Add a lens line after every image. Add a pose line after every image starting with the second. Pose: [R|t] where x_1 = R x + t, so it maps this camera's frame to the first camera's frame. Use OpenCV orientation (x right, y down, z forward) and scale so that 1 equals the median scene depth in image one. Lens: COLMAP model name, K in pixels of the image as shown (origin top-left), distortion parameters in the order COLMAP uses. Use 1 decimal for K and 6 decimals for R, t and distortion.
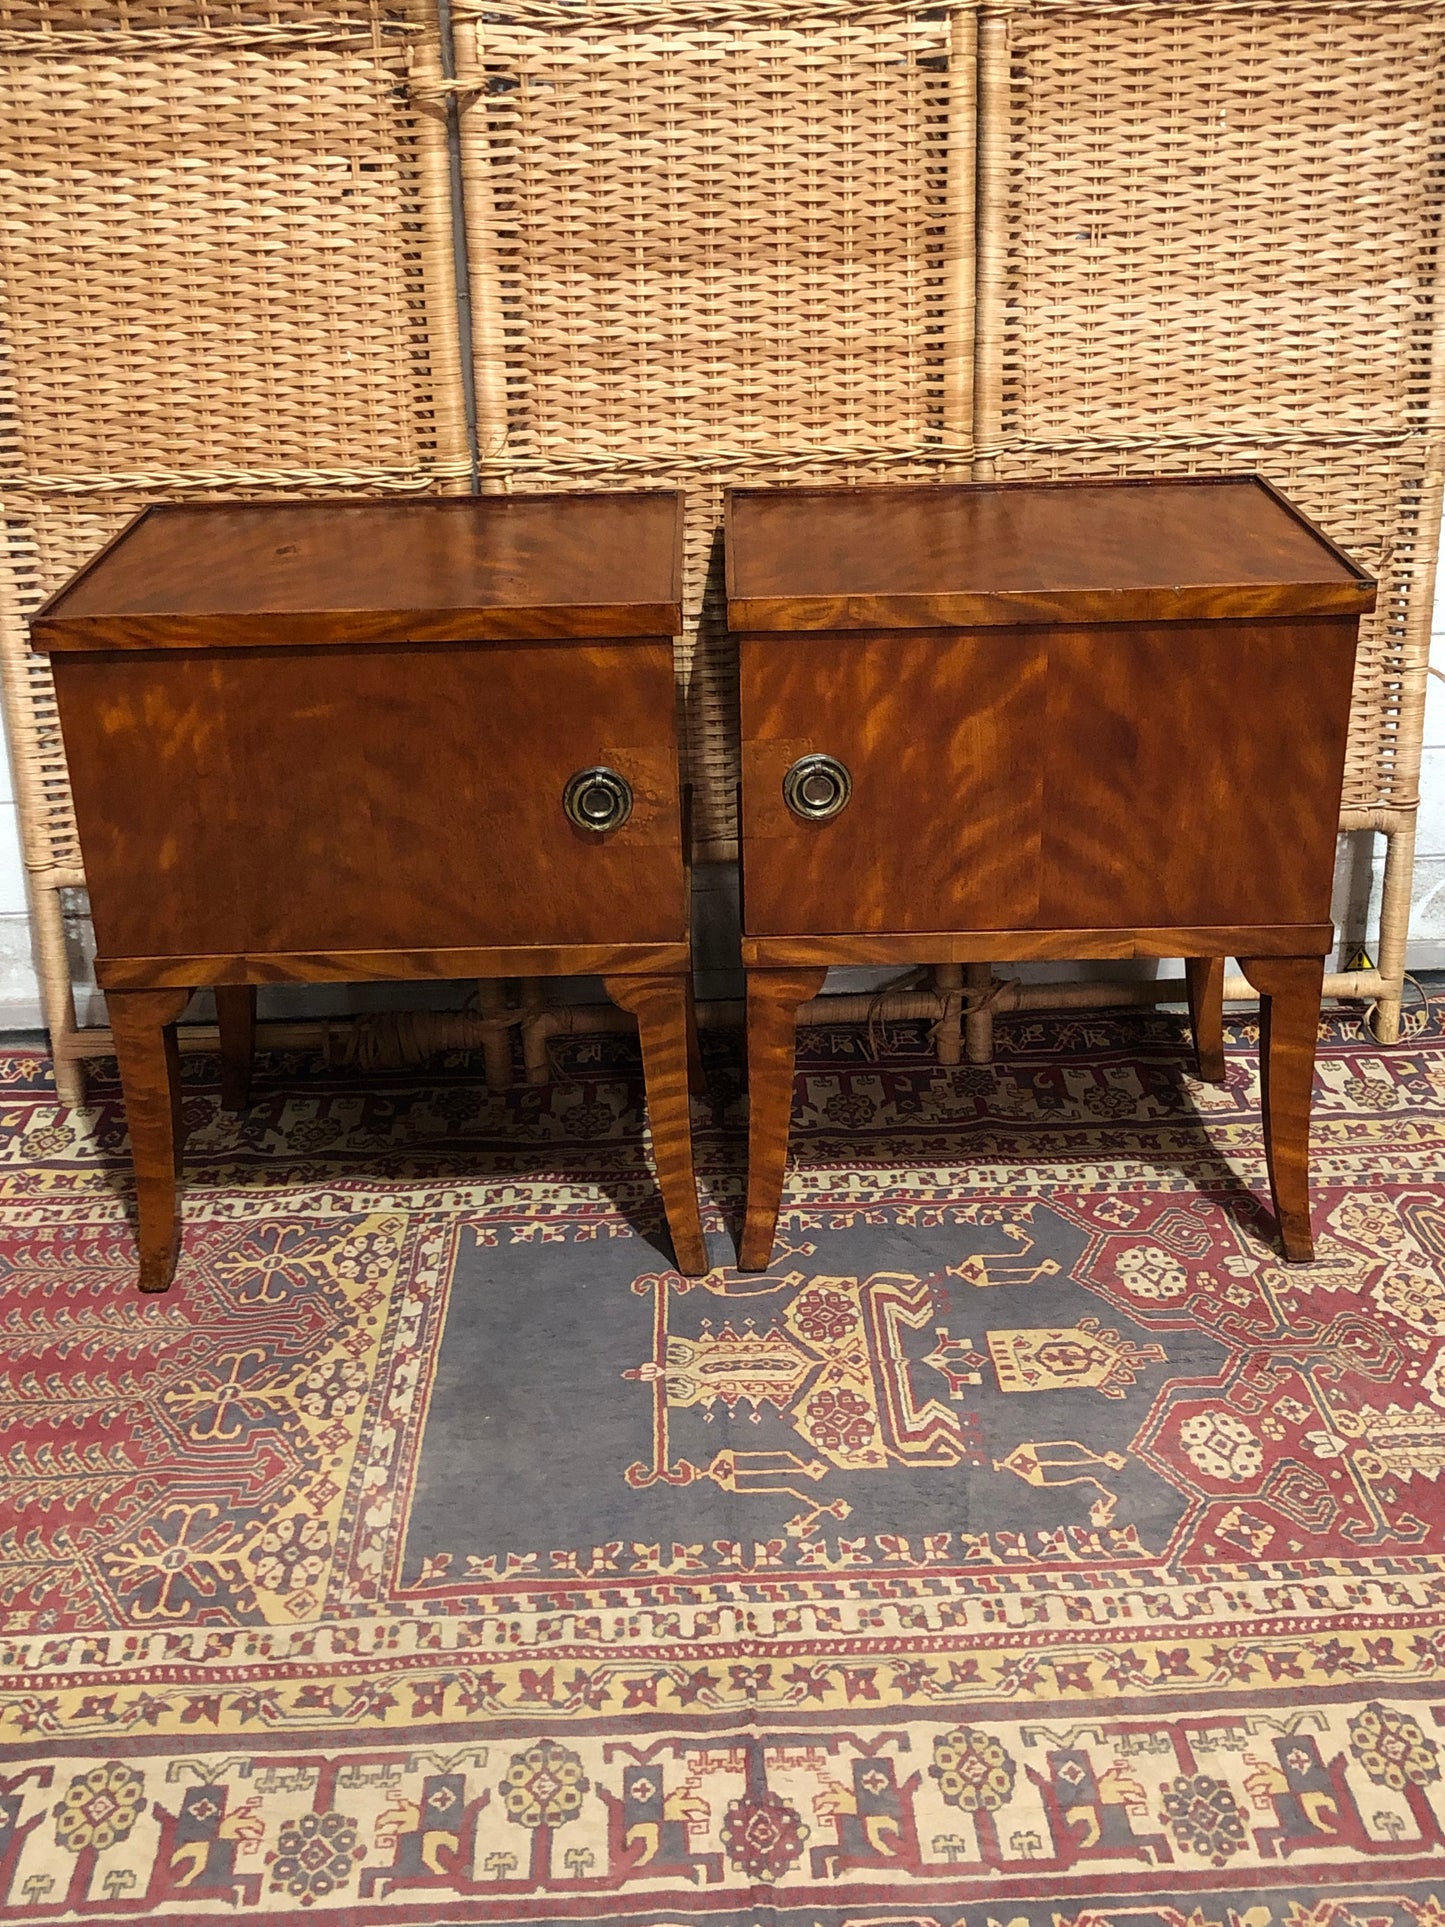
lens RADIAL K [[2096.7, 0, 737.2], [0, 2096.7, 948.4], [0, 0, 1]] dist [0.126378, -0.383357]
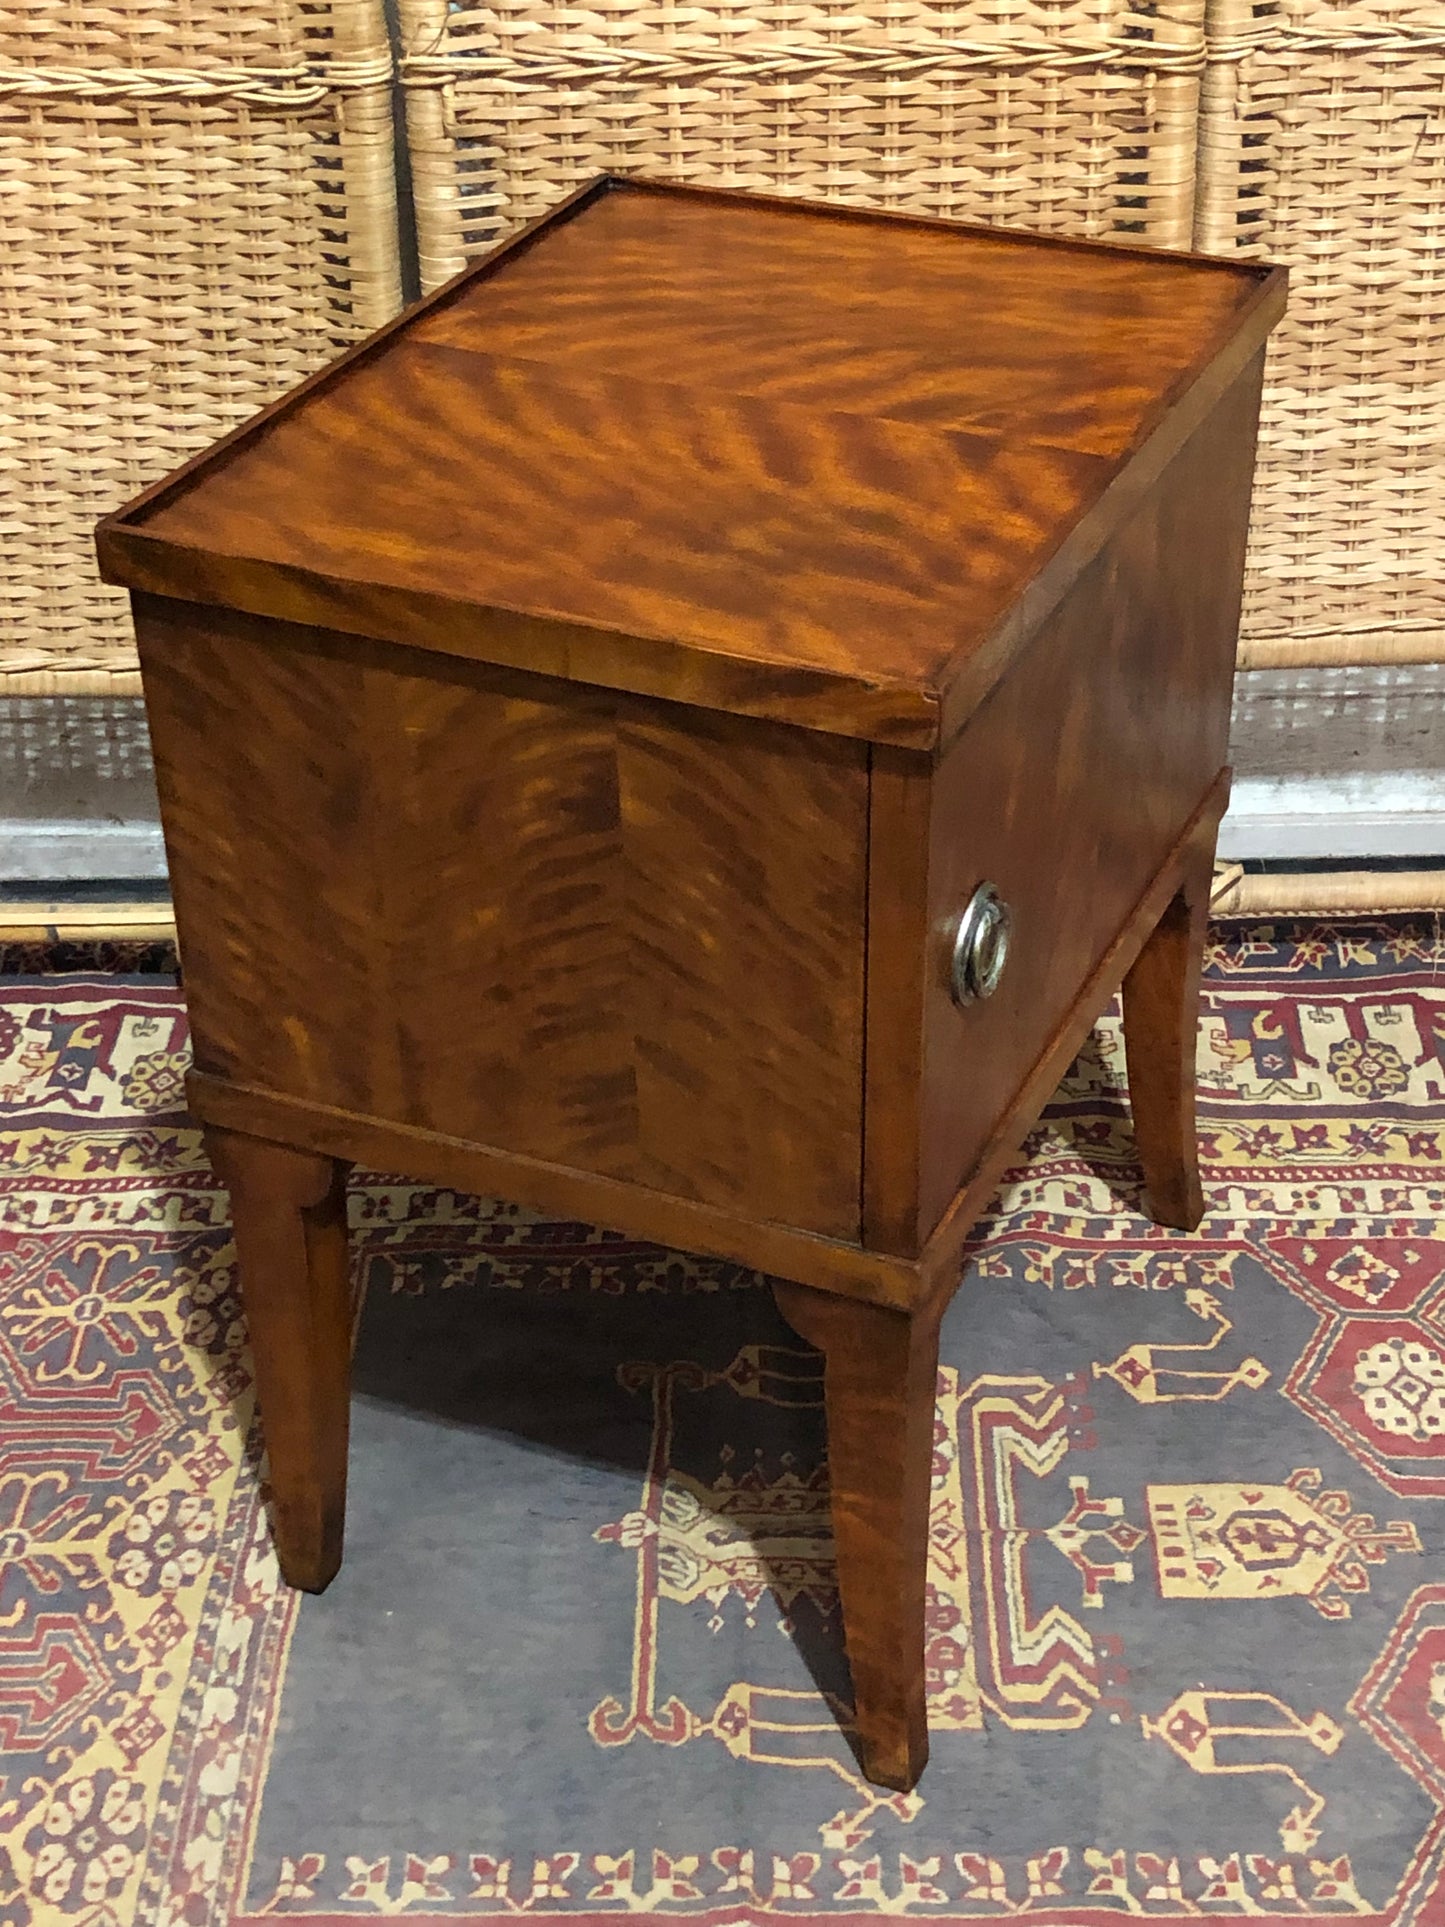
lens RADIAL K [[2982.4, 0, 719.5], [0, 2982.4, 979.5], [0, 0, 1]] dist [0.209289, -0.826013]
pose [[0.998308, 0.031440, -0.048915, 0.023444], [-0.022487, 0.984515, 0.173850, -0.123136], [0.053623, -0.172456, 0.983556, 0.086136]]
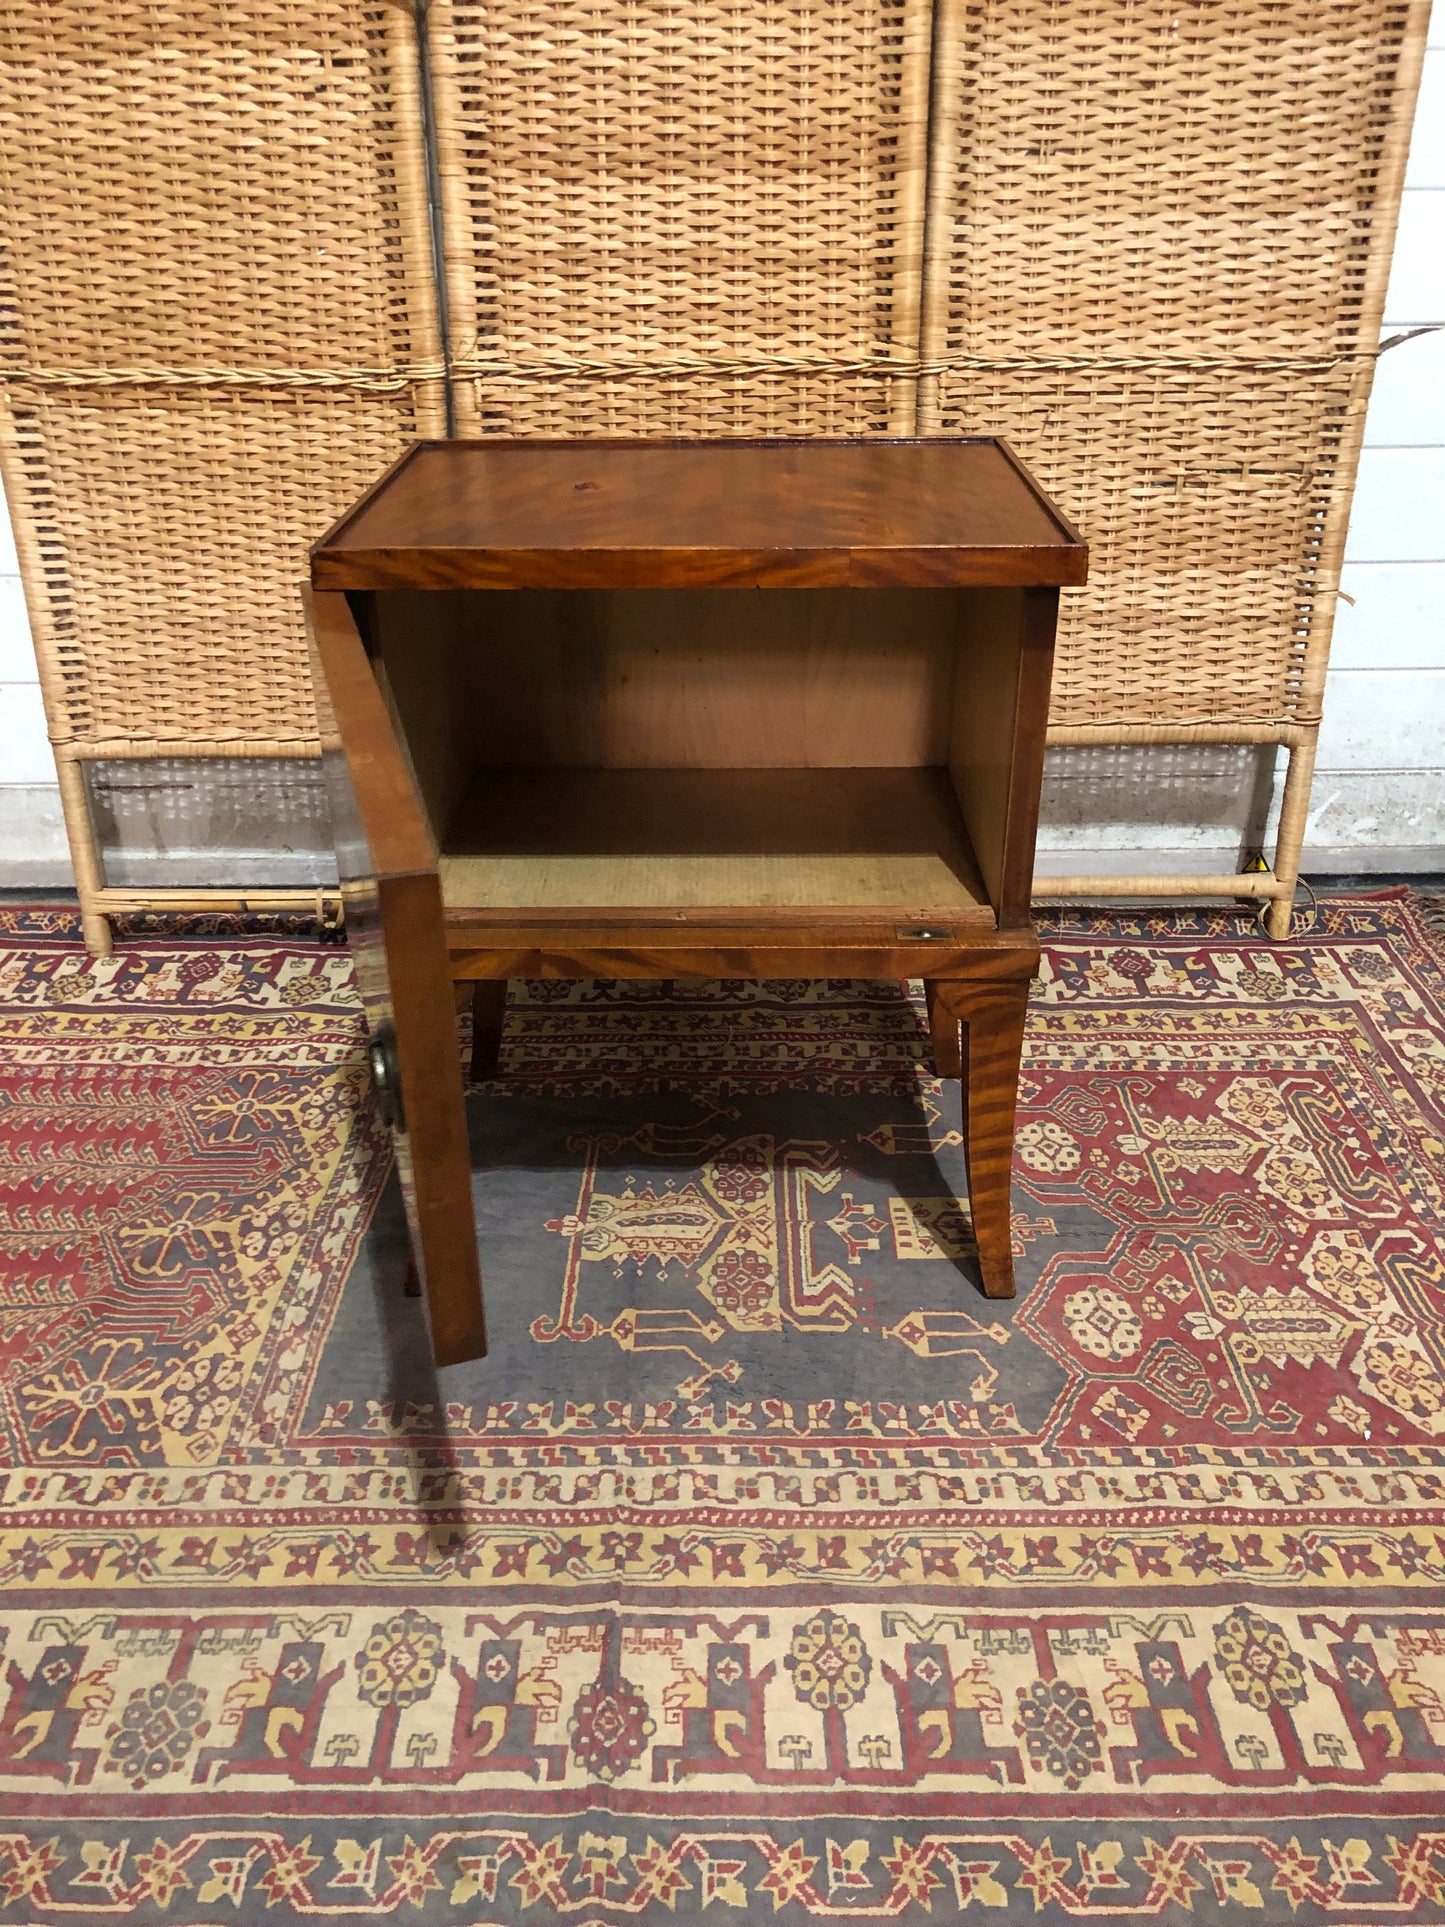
lens RADIAL K [[1567.4, 0, 723.4], [0, 1567.4, 971.3], [0, 0, 1]] dist [-0.022463, 0.079338]
pose [[0.998962, 0.034059, -0.030246, 0.049616], [-0.031506, 0.996198, 0.081223, 0.004904], [0.032897, -0.080185, 0.996237, 0.200544]]
